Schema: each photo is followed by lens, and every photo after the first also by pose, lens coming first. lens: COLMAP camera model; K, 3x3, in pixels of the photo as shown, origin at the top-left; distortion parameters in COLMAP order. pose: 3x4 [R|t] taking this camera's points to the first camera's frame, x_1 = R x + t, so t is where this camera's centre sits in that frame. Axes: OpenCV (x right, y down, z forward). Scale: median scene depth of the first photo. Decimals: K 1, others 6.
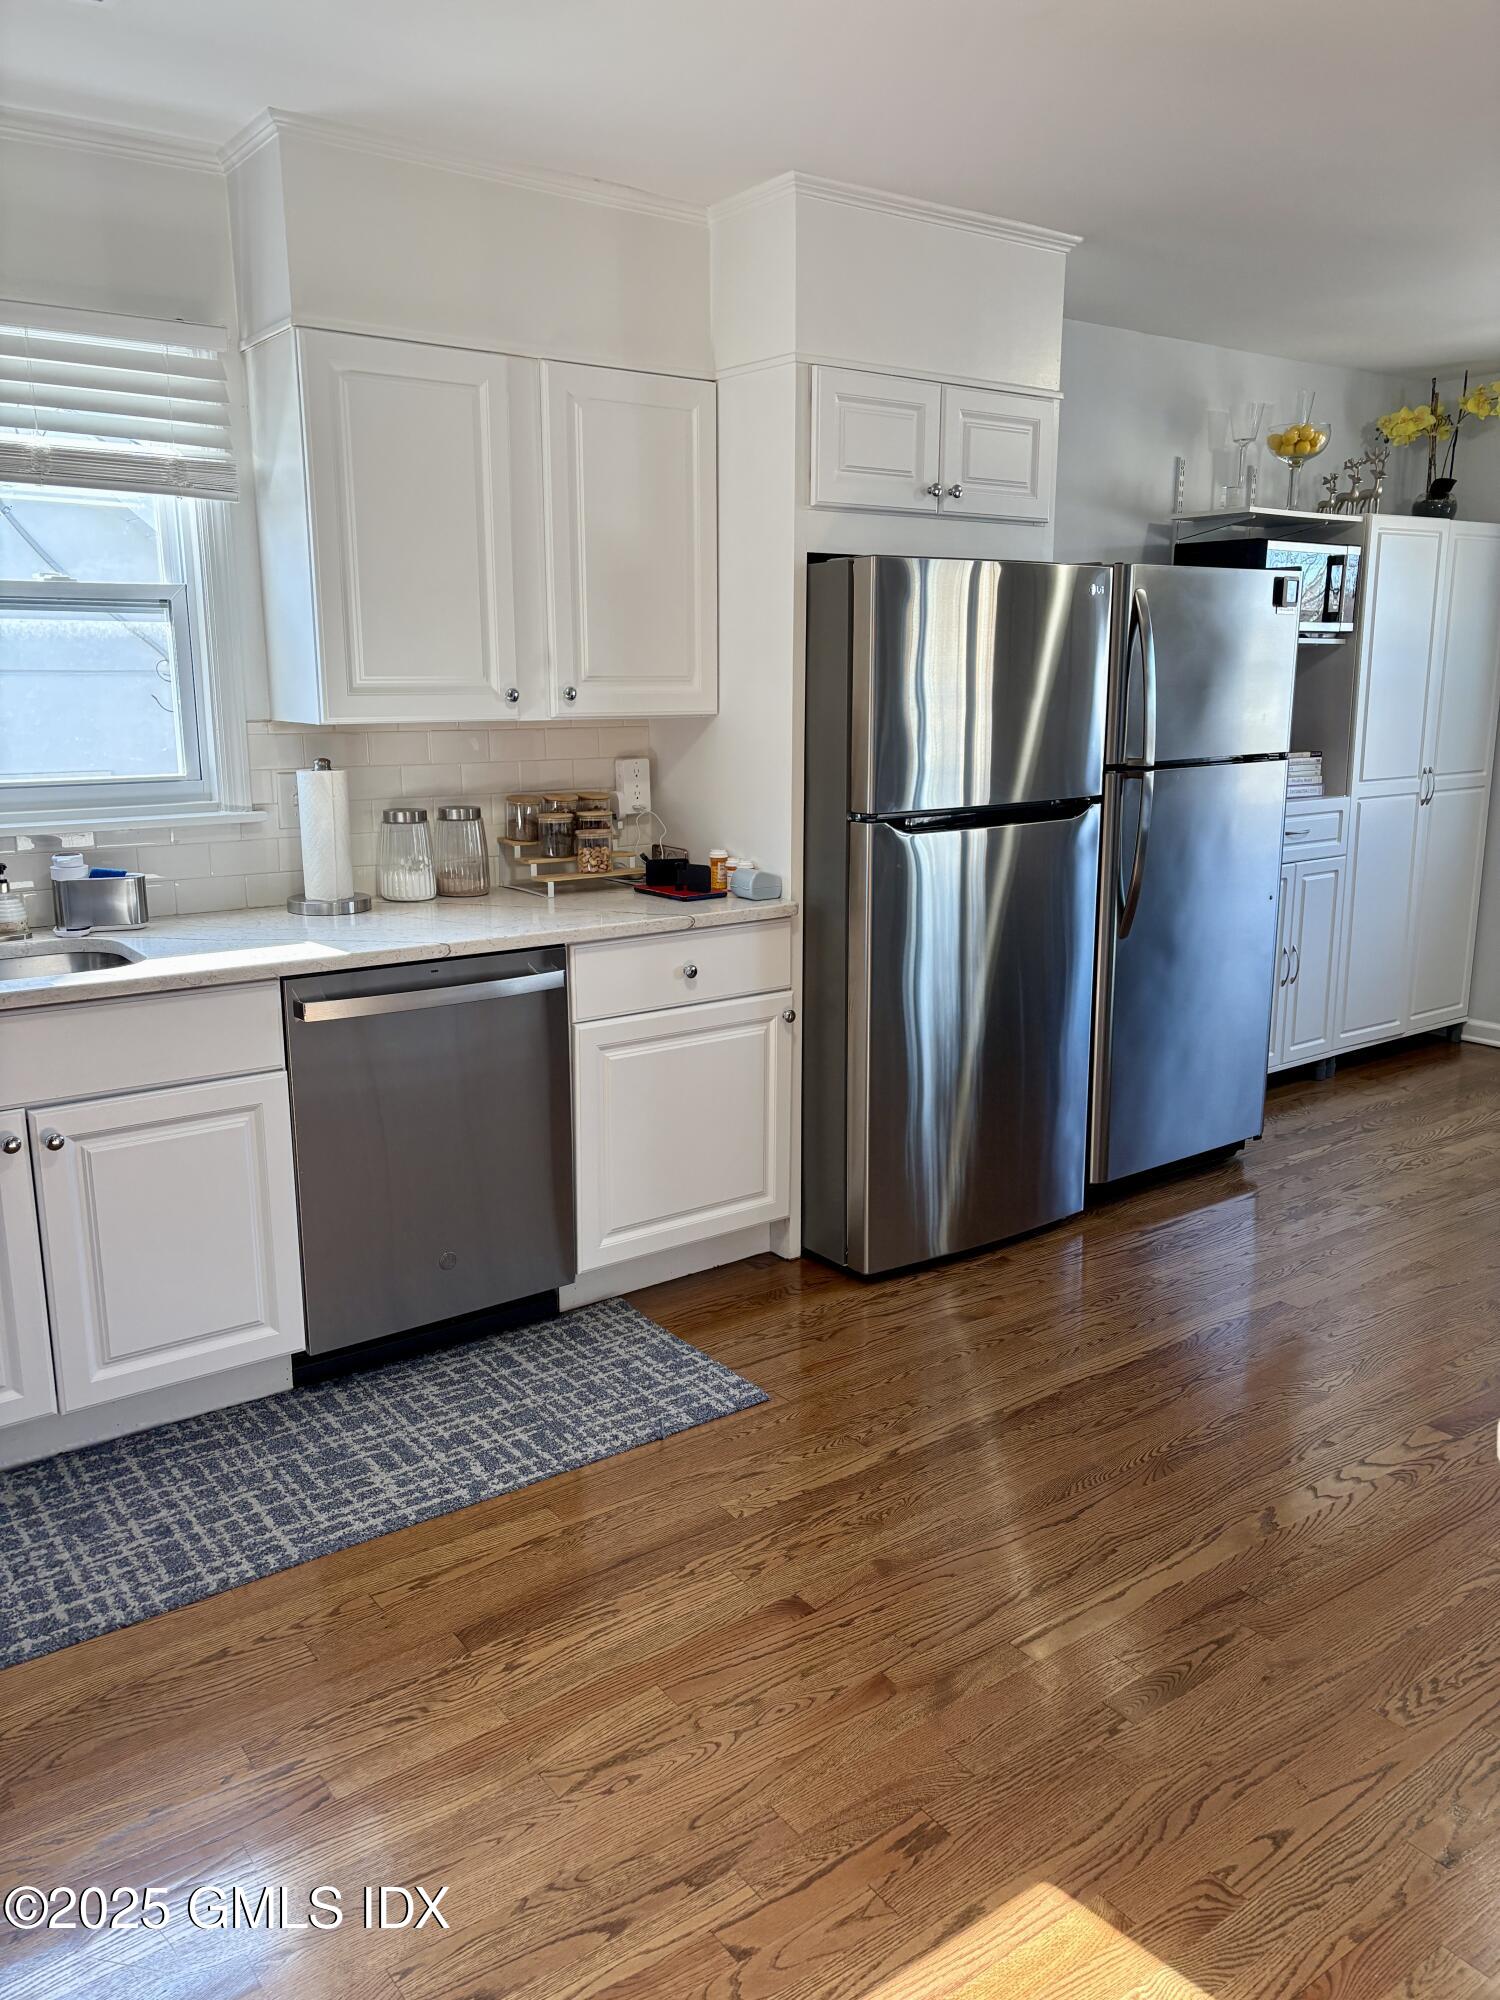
lens RADIAL K [[1498.6, 0, 750.8], [0, 1498.6, 1003.1], [0, 0, 1]] dist [0.037389, -0.046479]
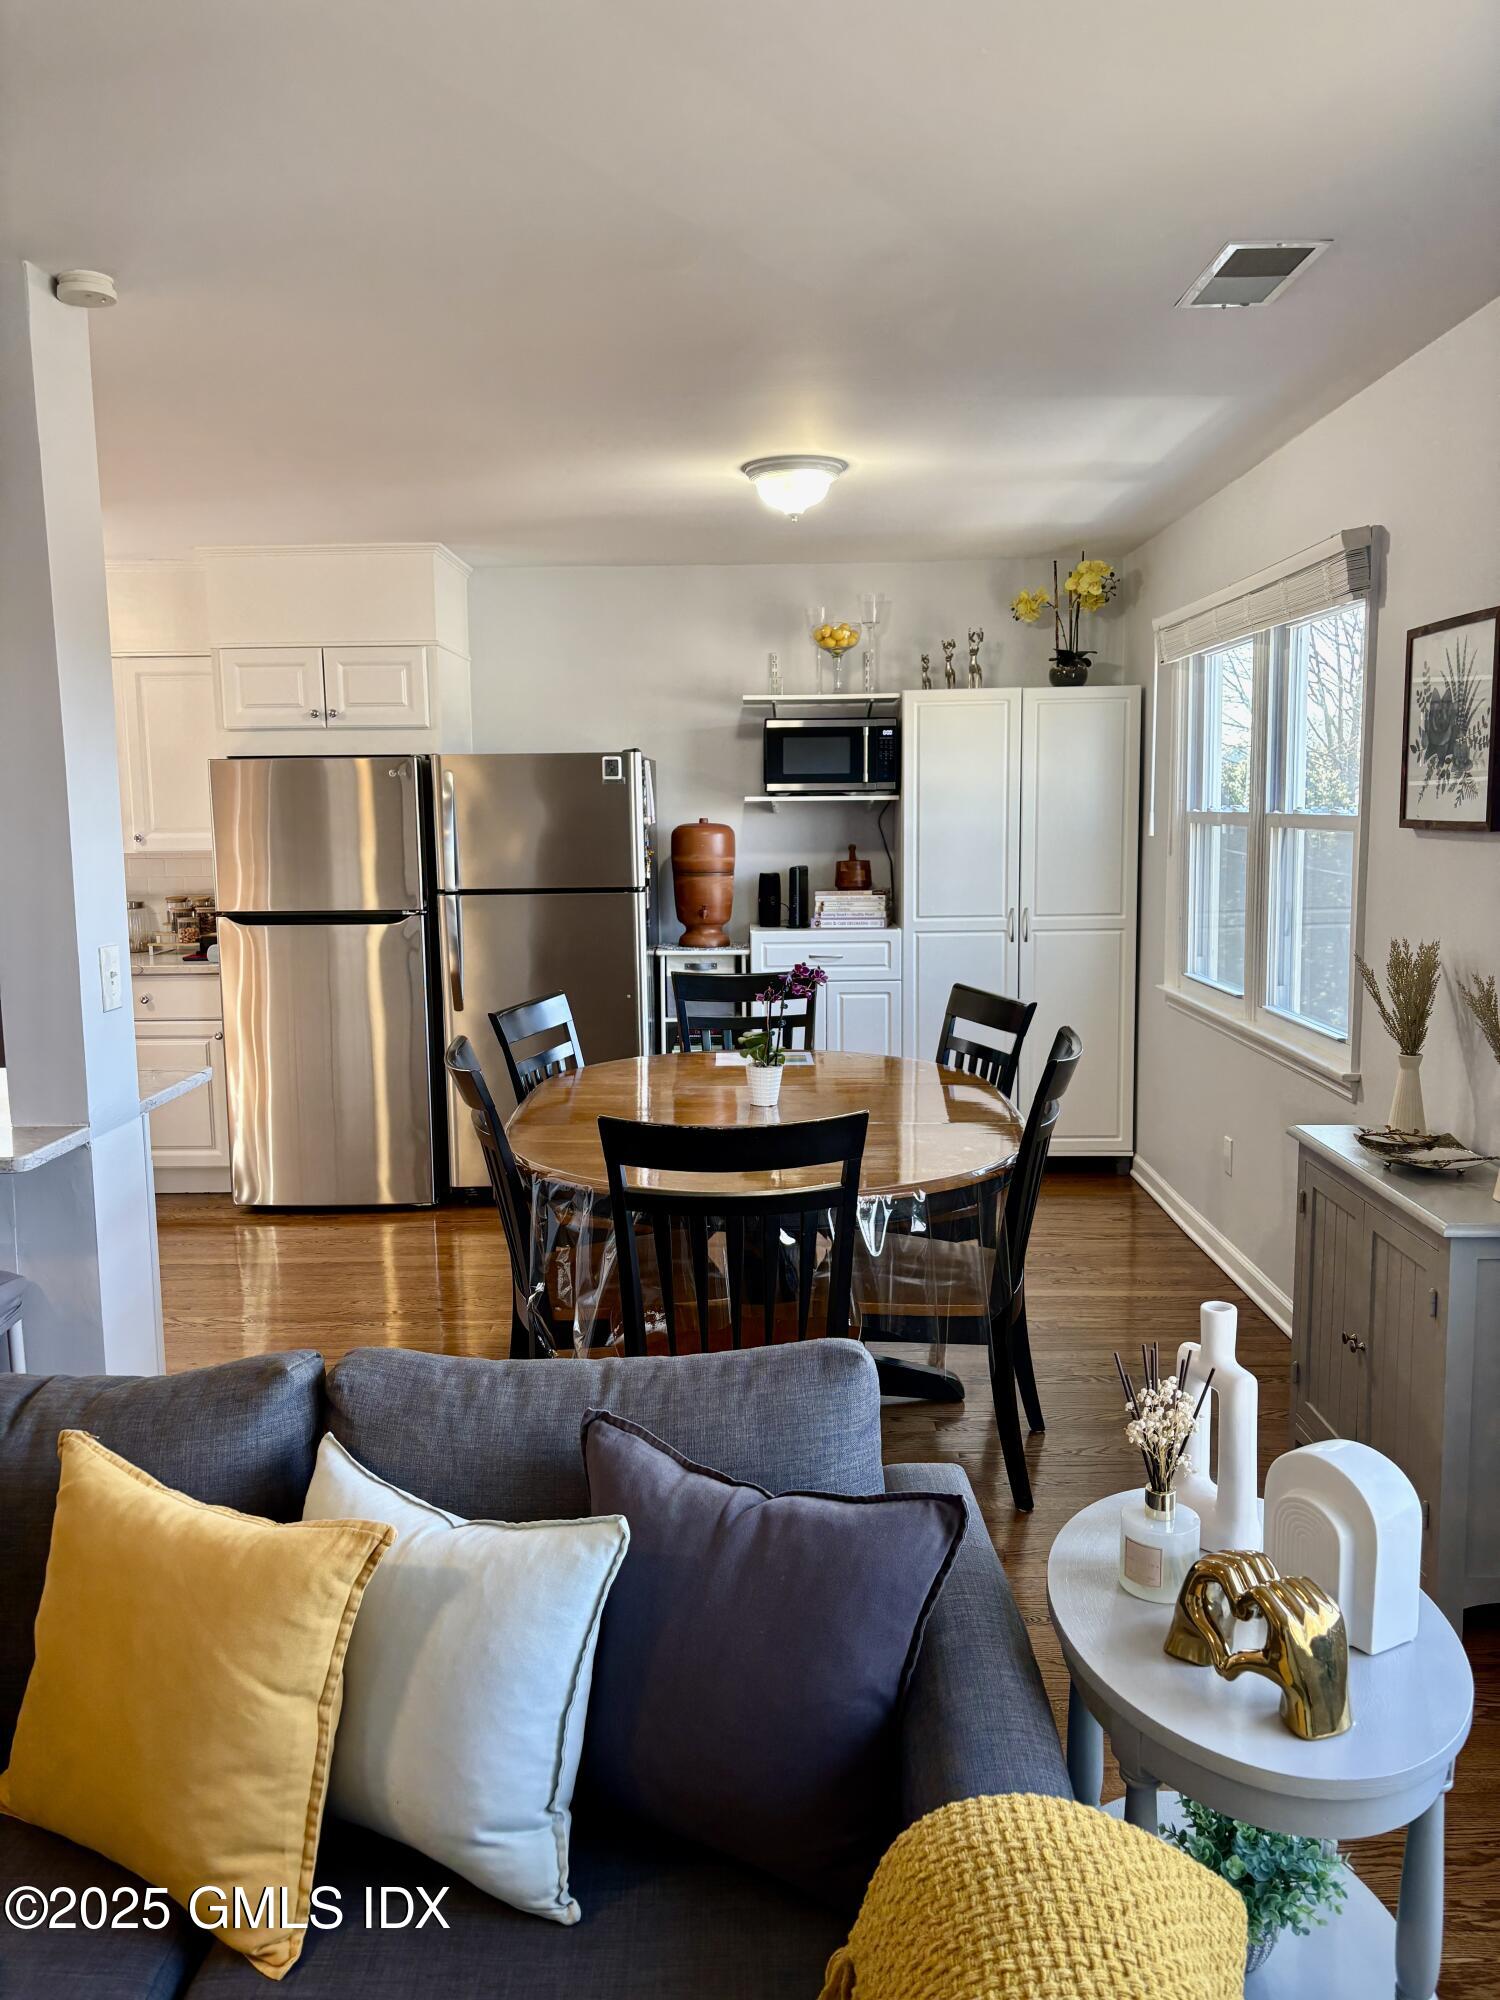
lens RADIAL K [[1498.6, 0, 750.7], [0, 1498.6, 995.0], [0, 0, 1]] dist [0.037389, -0.046479]
pose [[0.801572, 0.071850, -0.593565, 1.681541], [-0.122376, 0.991452, -0.045248, -0.036090], [0.585240, 0.108908, 0.803513, 0.028750]]
